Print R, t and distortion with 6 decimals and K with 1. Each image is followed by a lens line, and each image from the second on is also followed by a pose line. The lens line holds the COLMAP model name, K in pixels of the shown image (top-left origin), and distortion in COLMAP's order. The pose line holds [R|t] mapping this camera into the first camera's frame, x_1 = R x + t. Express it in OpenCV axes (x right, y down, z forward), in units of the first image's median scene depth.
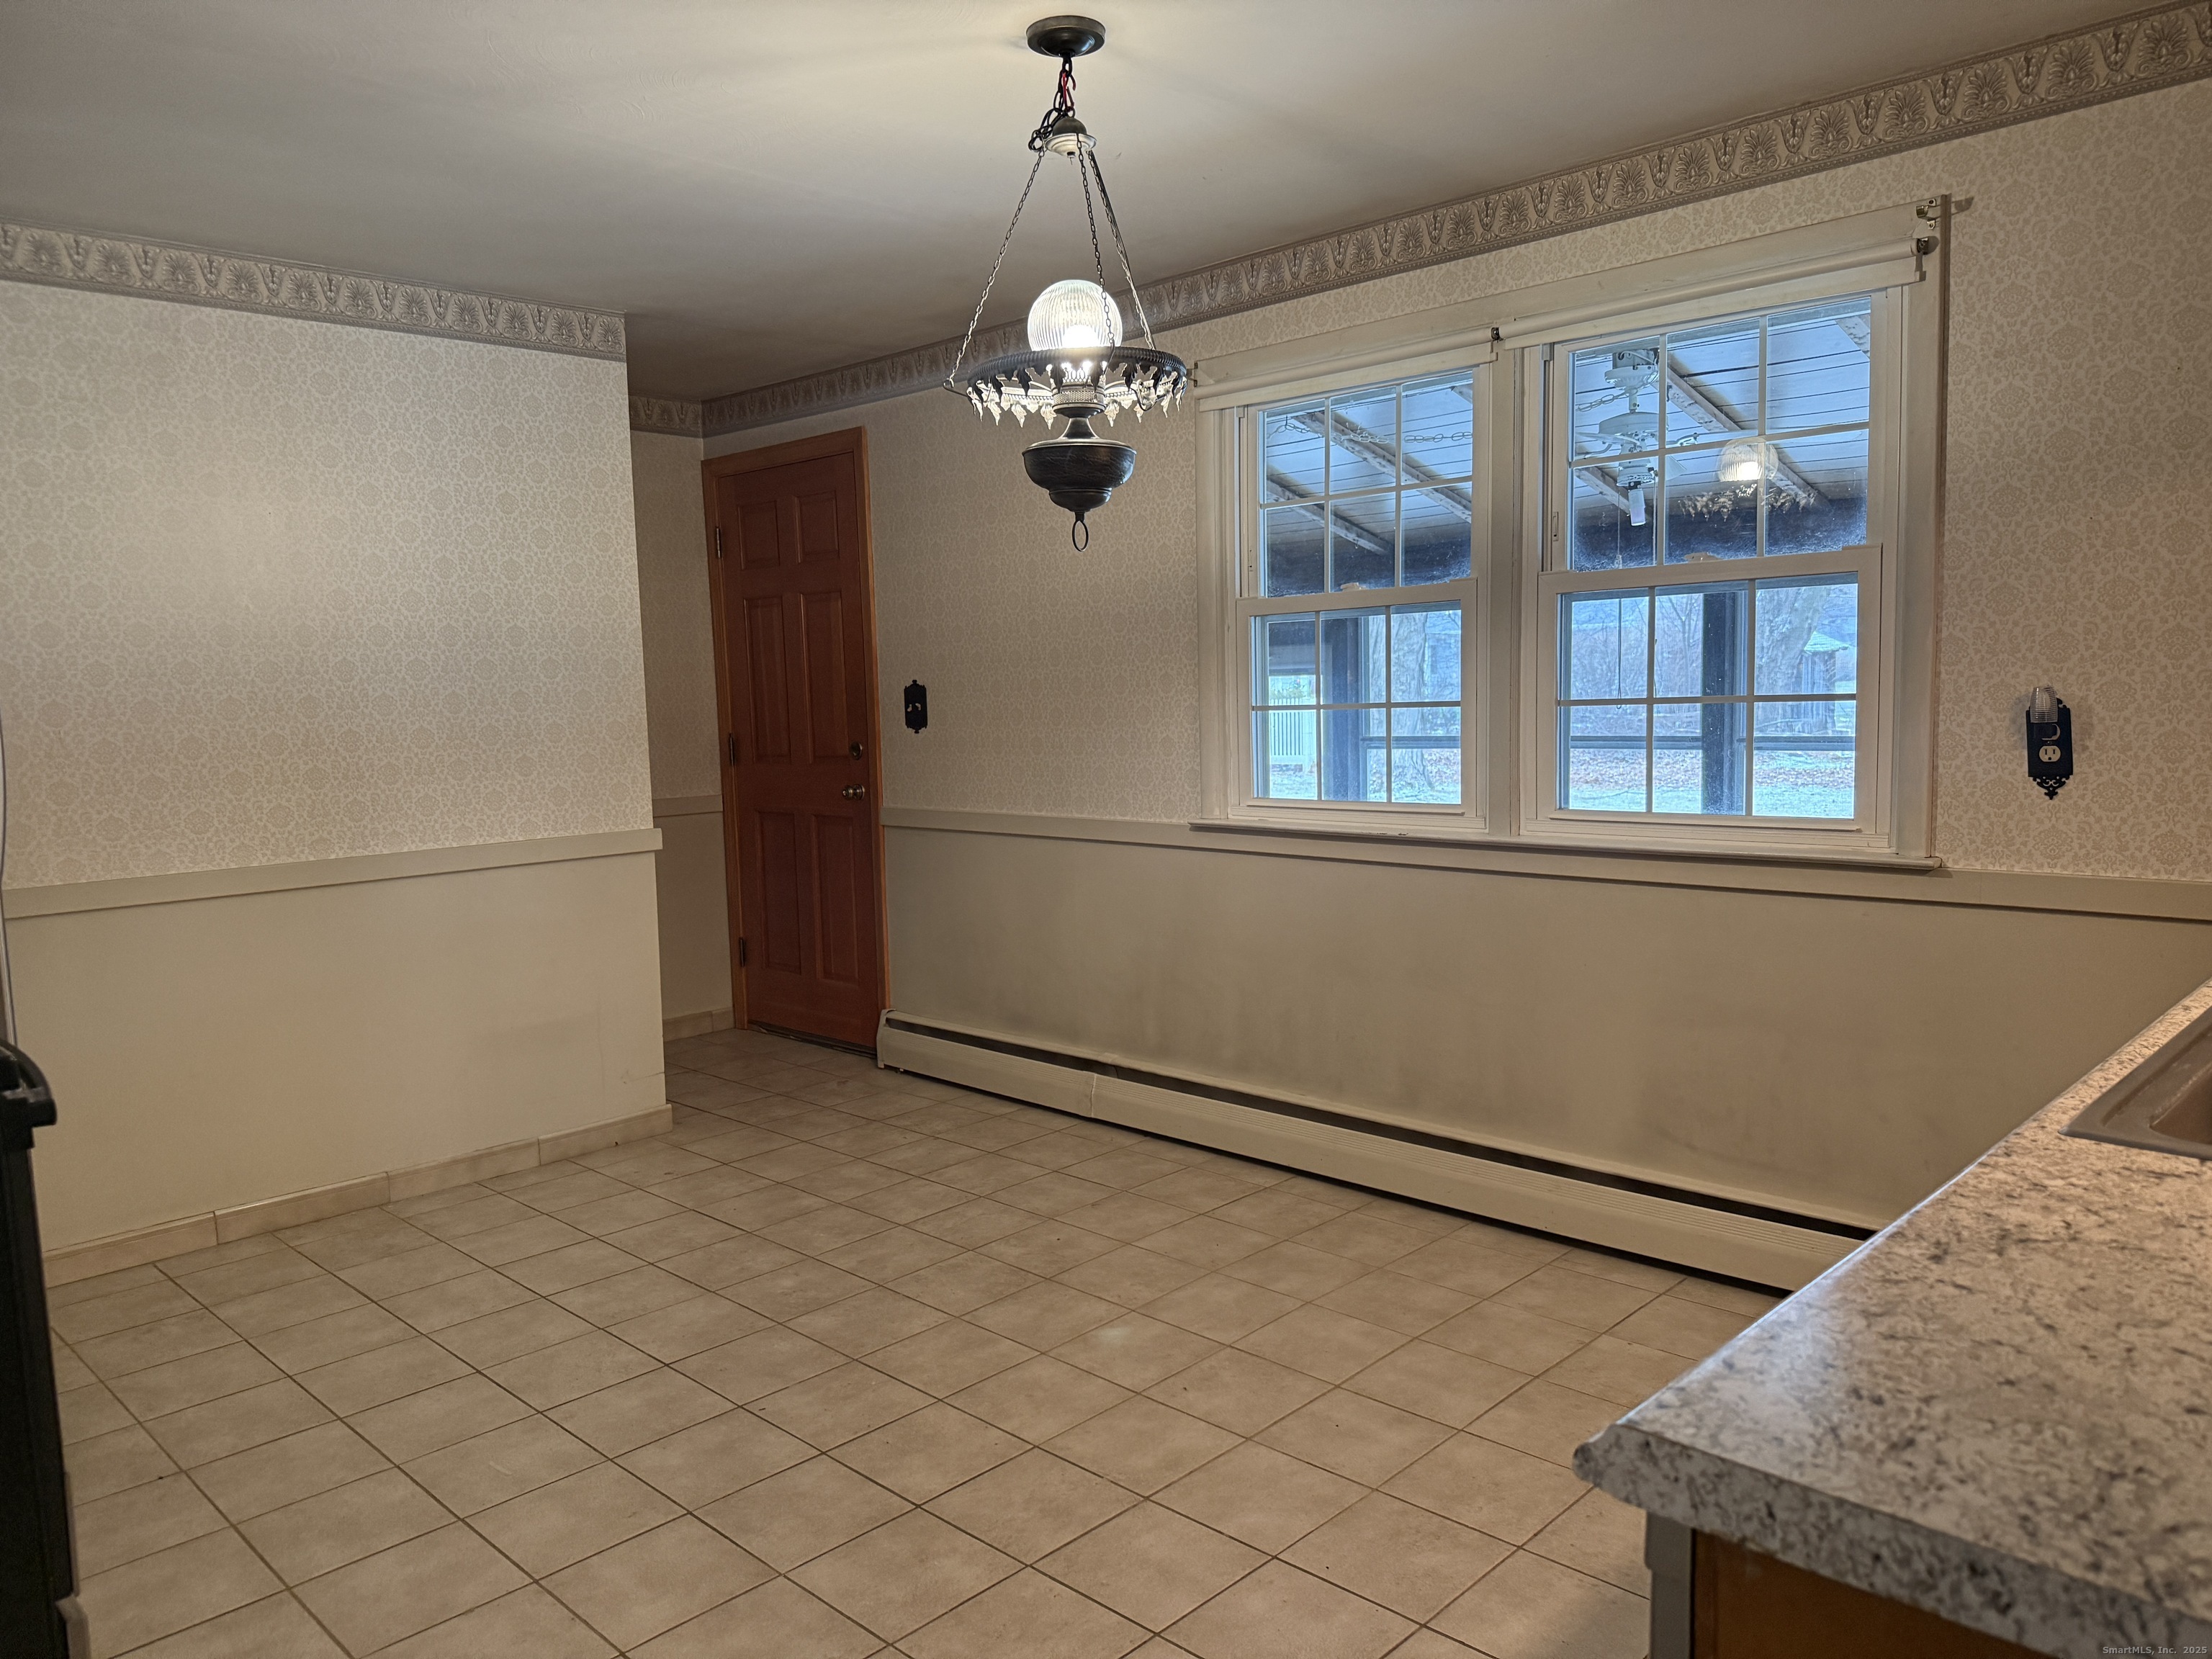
lens RADIAL K [[1543.5, 0, 1104.3], [0, 1543.5, 827.4], [0, 0, 1]] dist [0.031746, -0.005128]
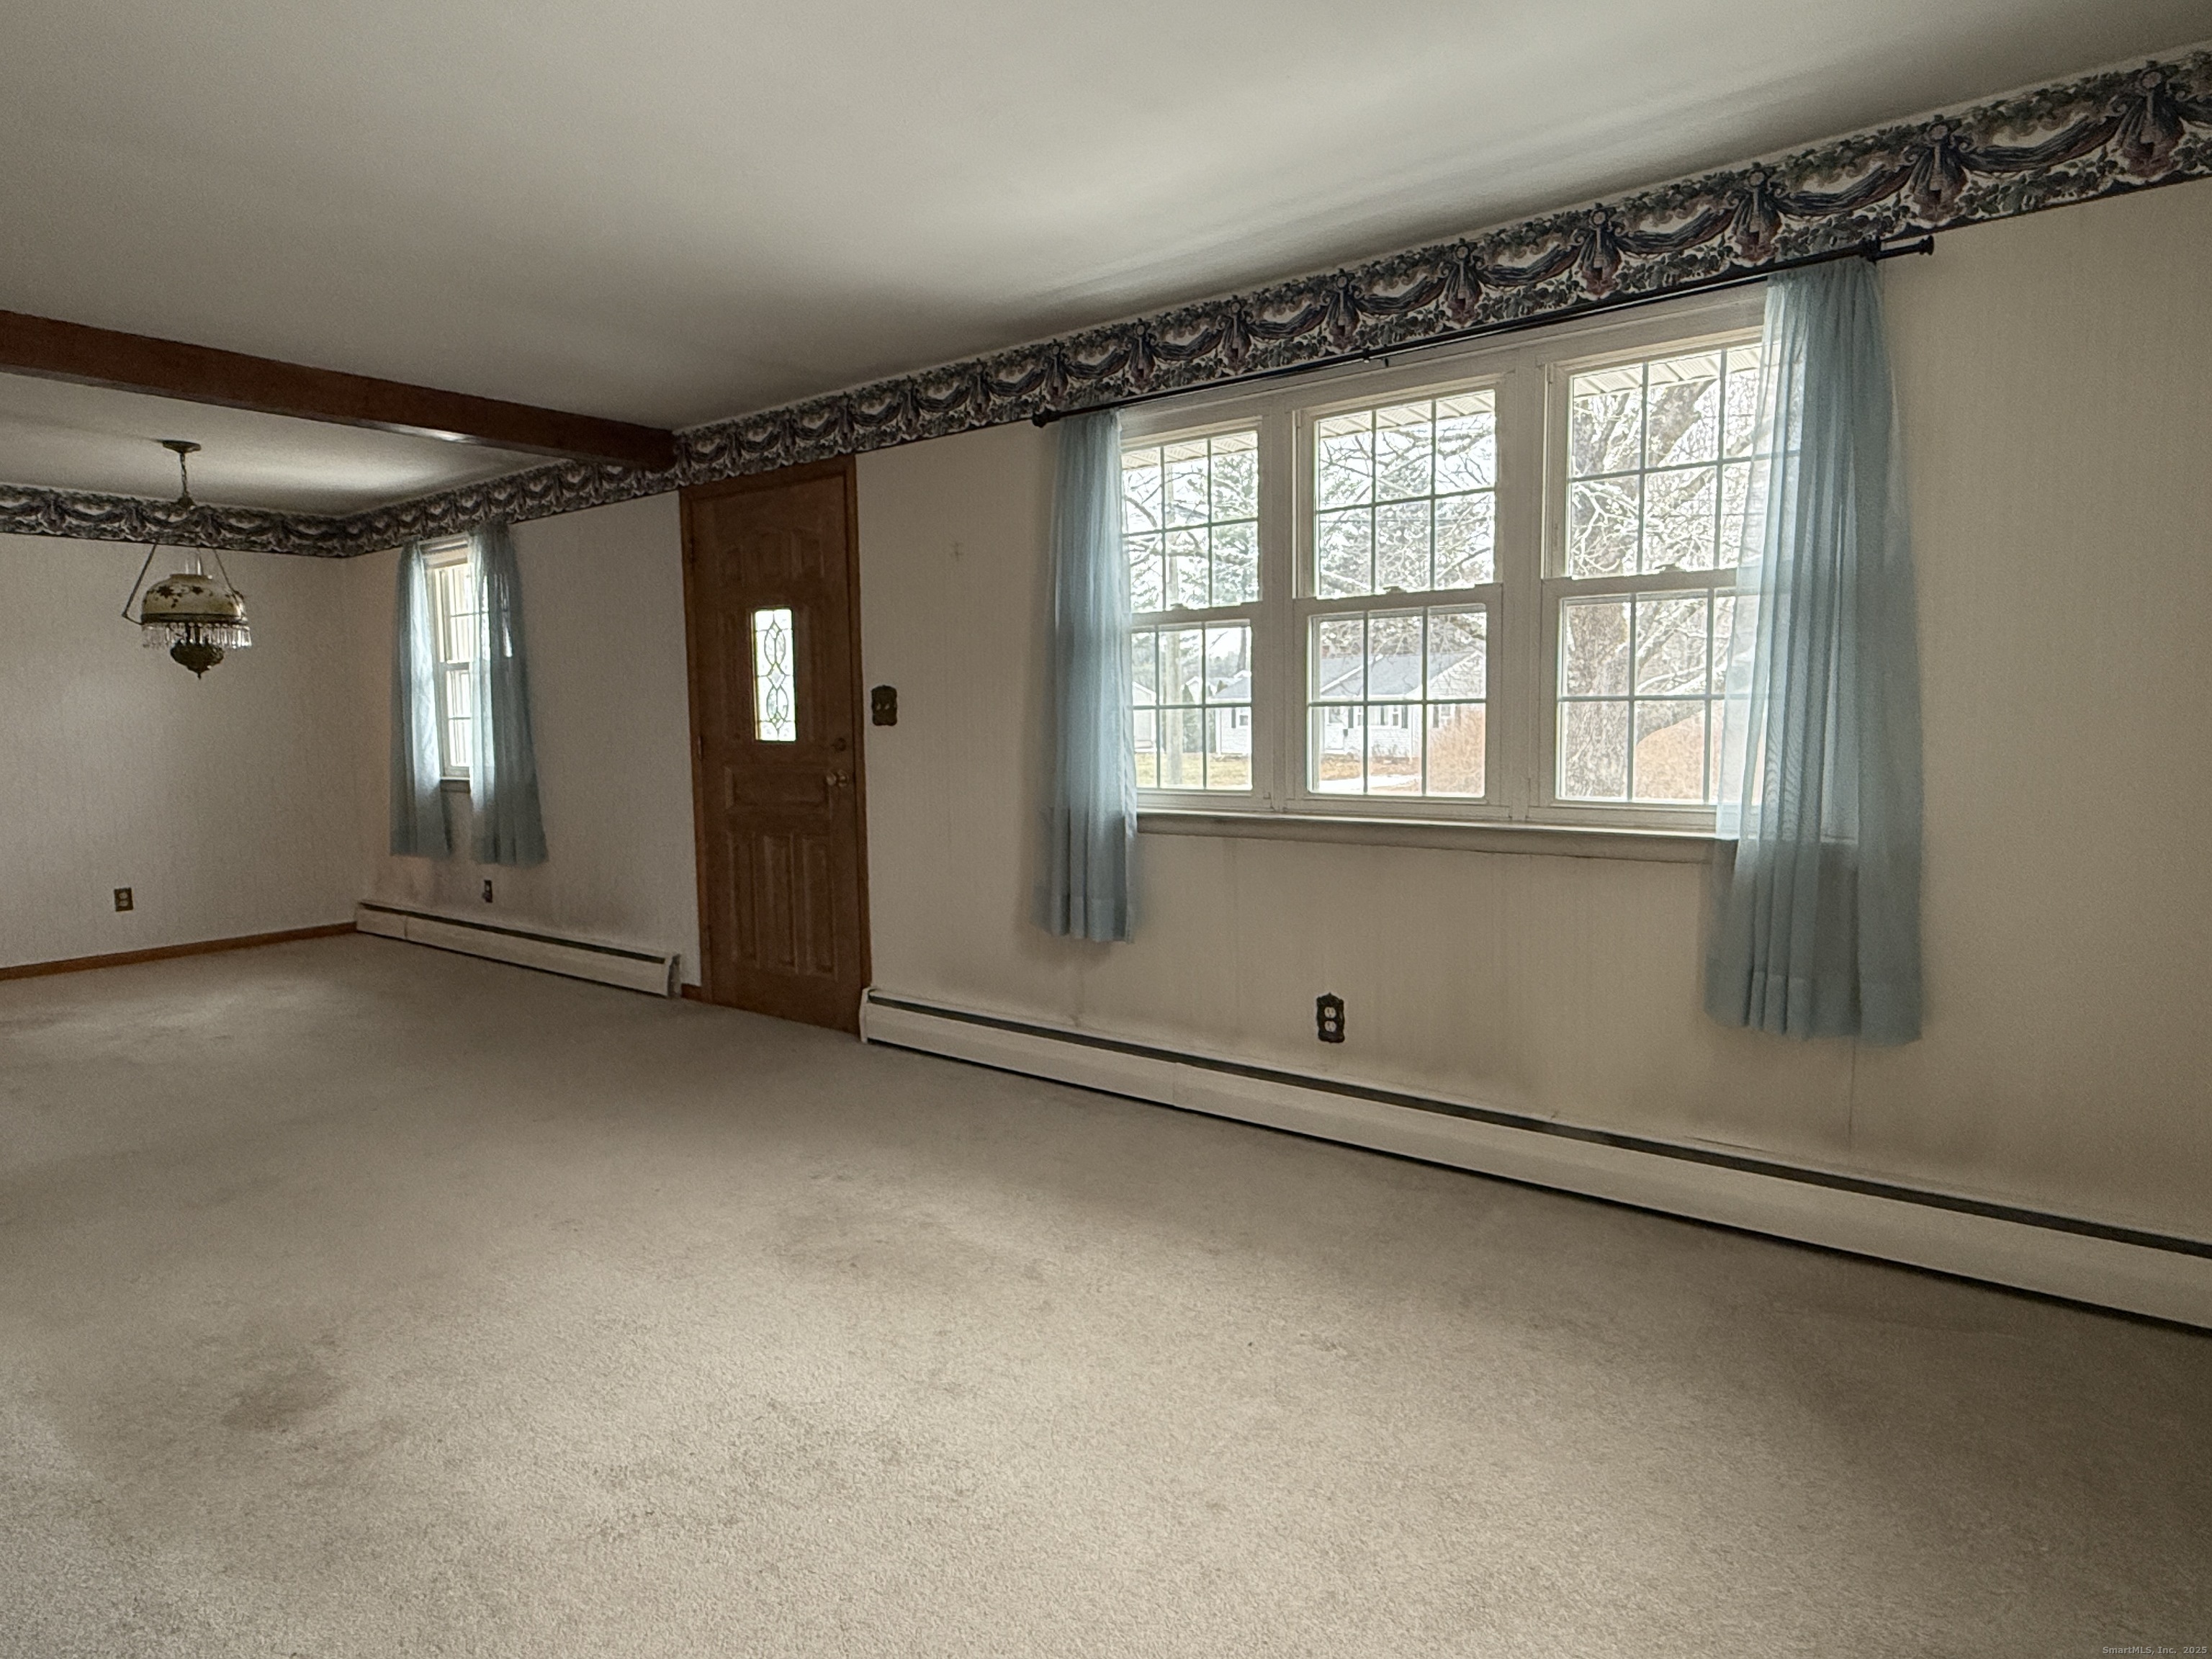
lens RADIAL K [[1289.3, 0, 1091.6], [0, 1289.3, 837.2], [0, 0, 1]] dist [0.035457, 0.004906]
pose [[0.993135, -0.010637, 0.116491, -0.090549], [0.008161, 0.999731, 0.021710, -0.005403], [-0.116691, -0.020611, 0.992954, 0.089473]]
